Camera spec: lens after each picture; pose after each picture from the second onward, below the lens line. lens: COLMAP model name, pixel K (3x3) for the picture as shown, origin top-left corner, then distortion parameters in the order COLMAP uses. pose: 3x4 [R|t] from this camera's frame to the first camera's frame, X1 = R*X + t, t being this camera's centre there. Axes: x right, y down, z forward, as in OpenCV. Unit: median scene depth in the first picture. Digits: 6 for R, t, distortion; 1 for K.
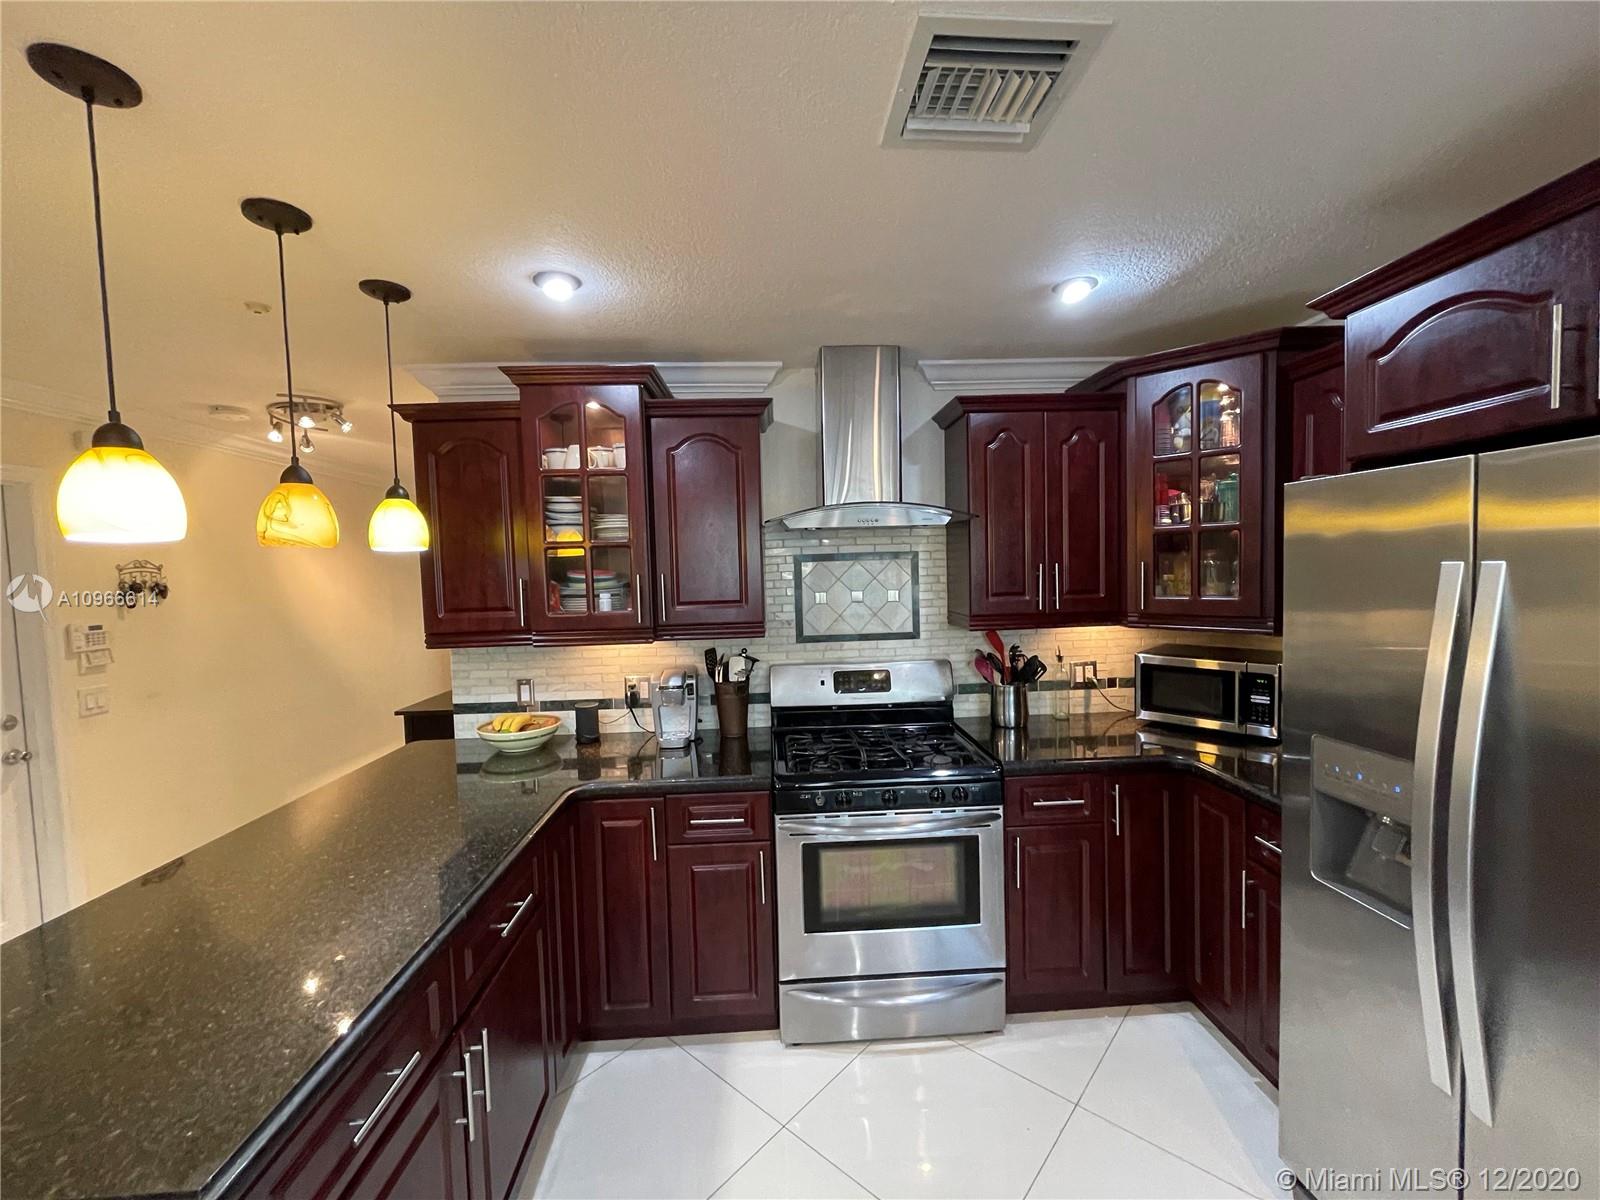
lens RADIAL K [[647.6, 0, 794.3], [0, 647.6, 602.8], [0, 0, 1]] dist [0.001531, 0.000031]
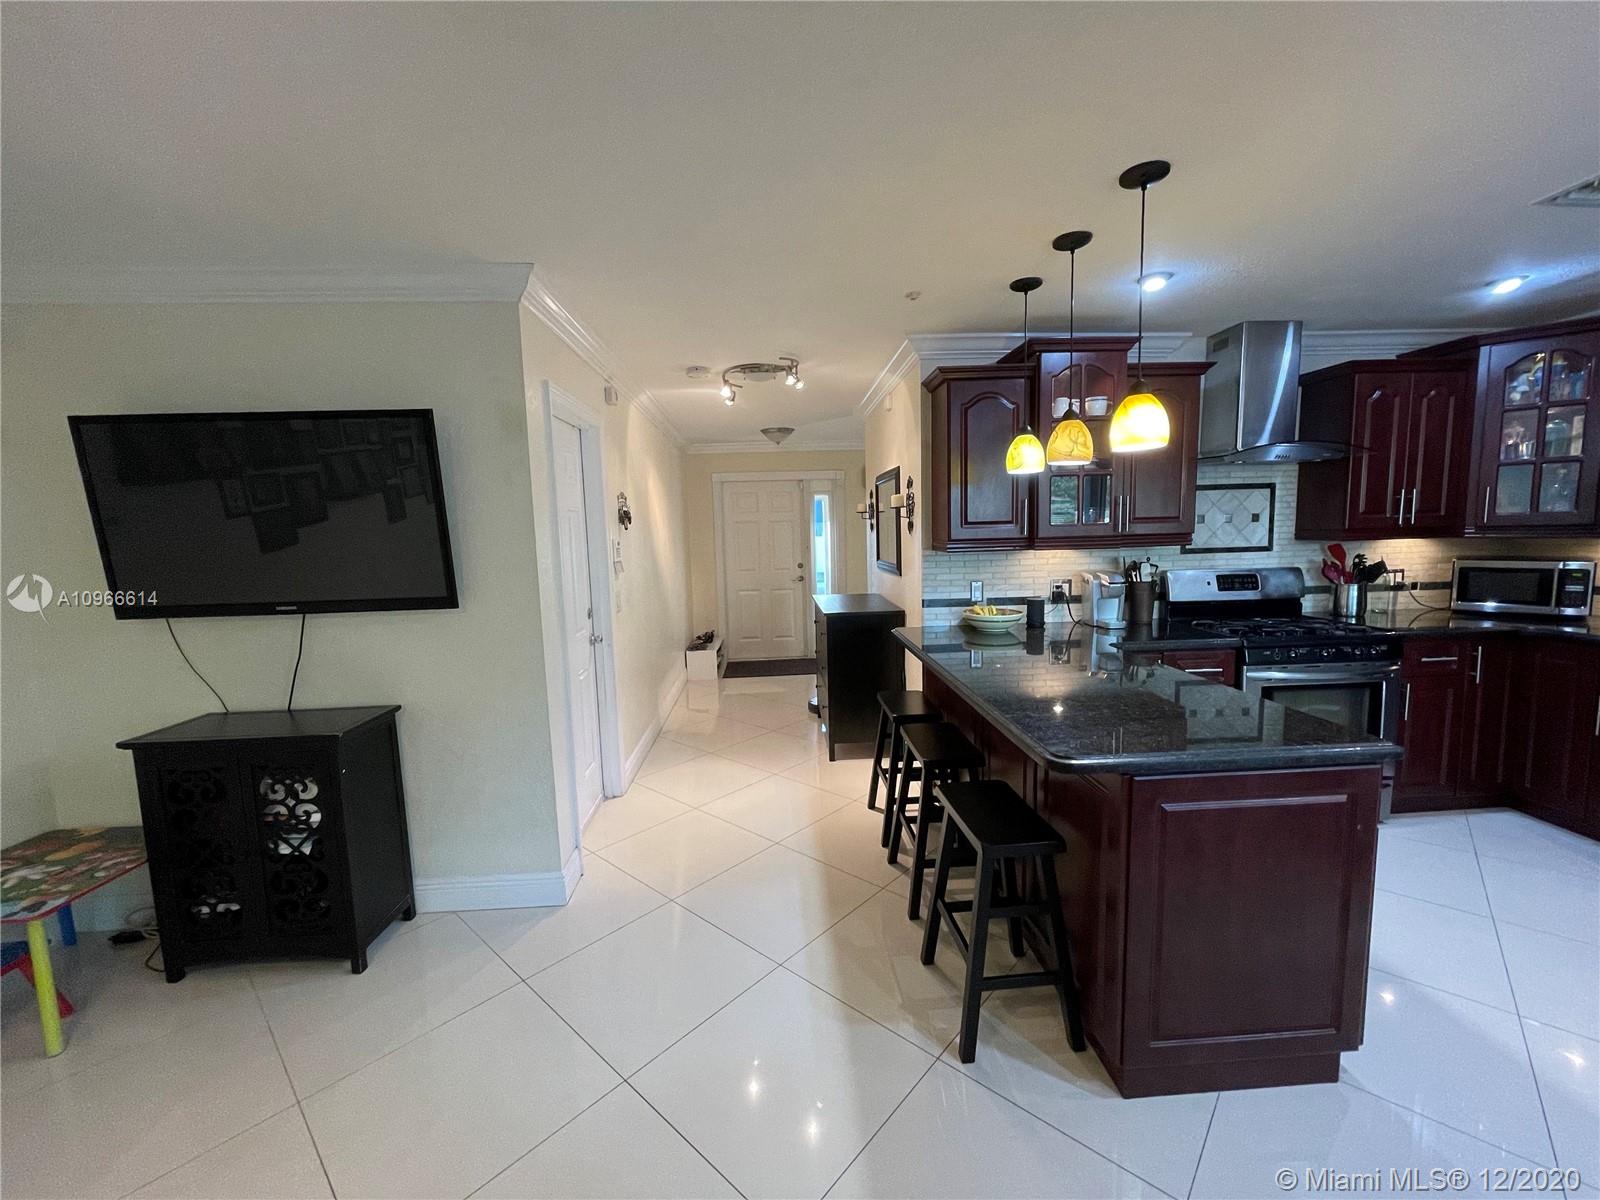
lens RADIAL K [[647.6, 0, 807.9], [0, 647.6, 600.2], [0, 0, 1]] dist [0.001531, 0.000031]
pose [[0.999964, 0.000484, 0.008497, -0.764898], [-0.000958, 0.998434, 0.055941, 0.083822], [-0.008457, -0.055947, 0.998398, -0.296346]]
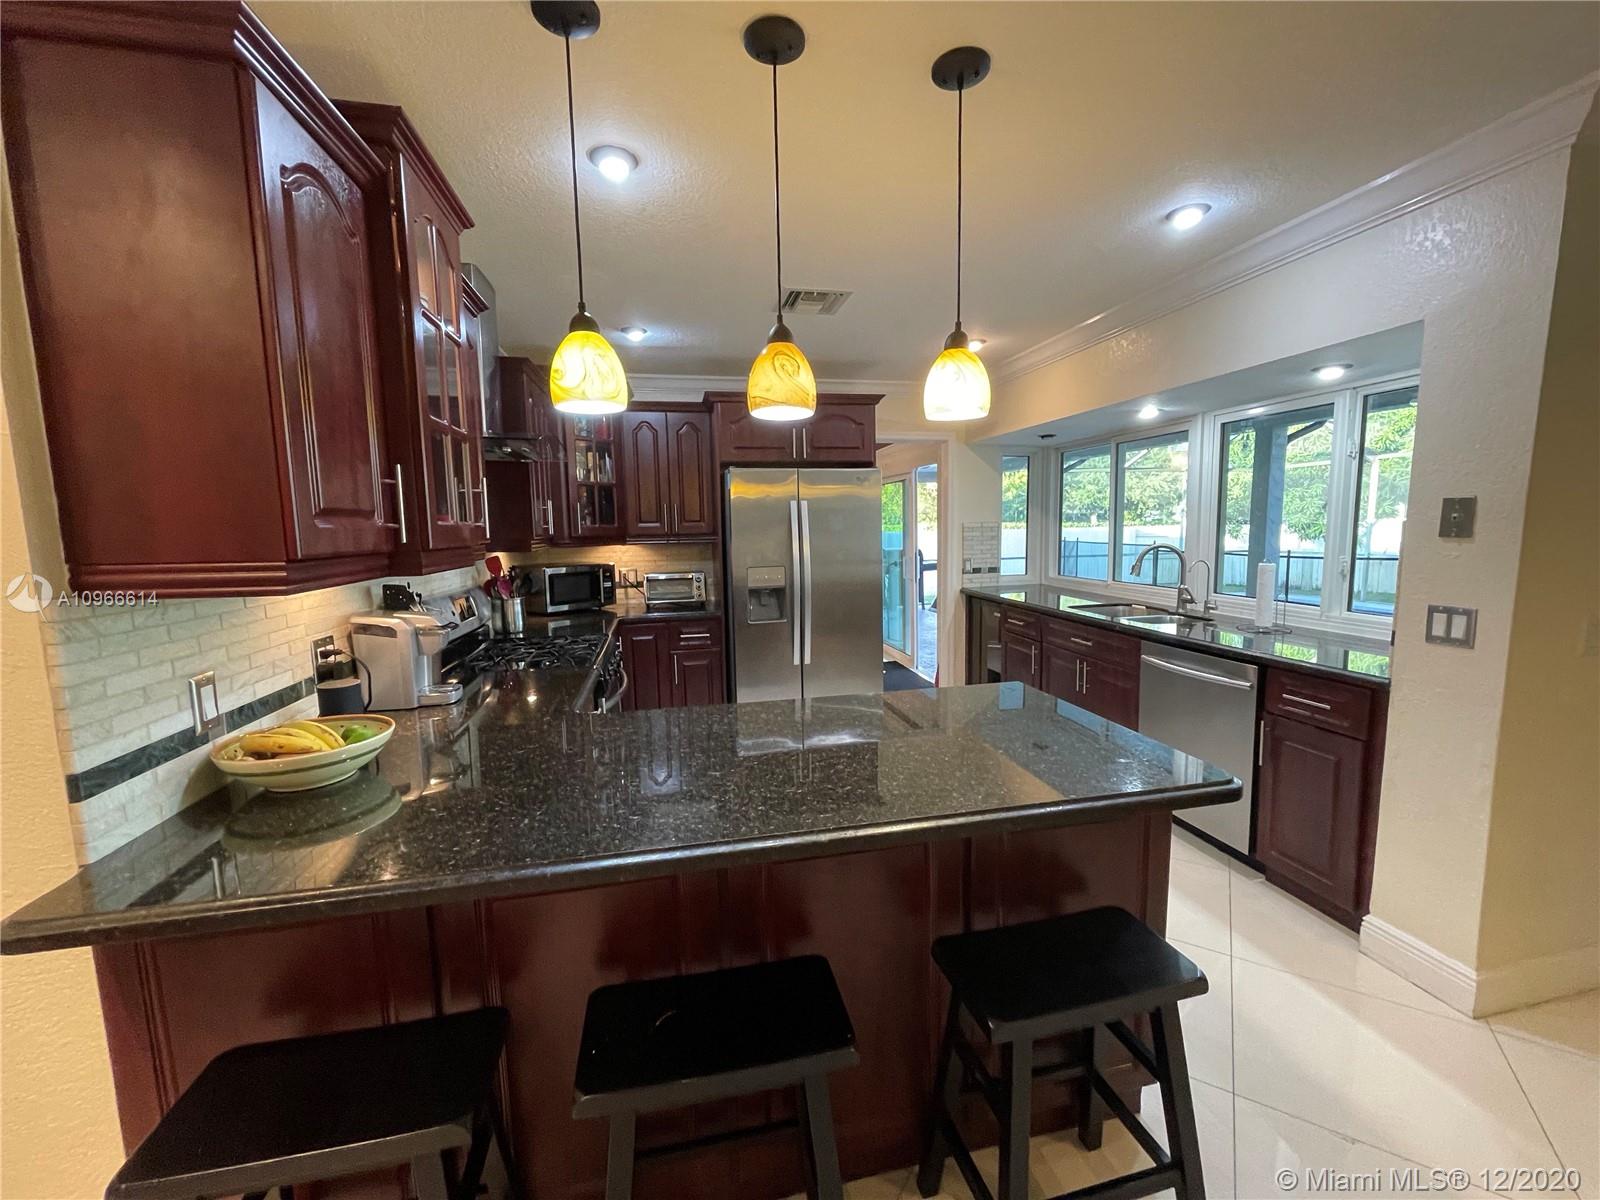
lens RADIAL K [[647.6, 0, 799.5], [0, 647.6, 596.9], [0, 0, 1]] dist [0.001531, 0.000031]
pose [[-0.153805, -0.077576, 0.985051, -0.945028], [0.079031, 0.992754, 0.090523, 0.053133], [-0.984936, 0.091773, -0.146560, 0.631878]]
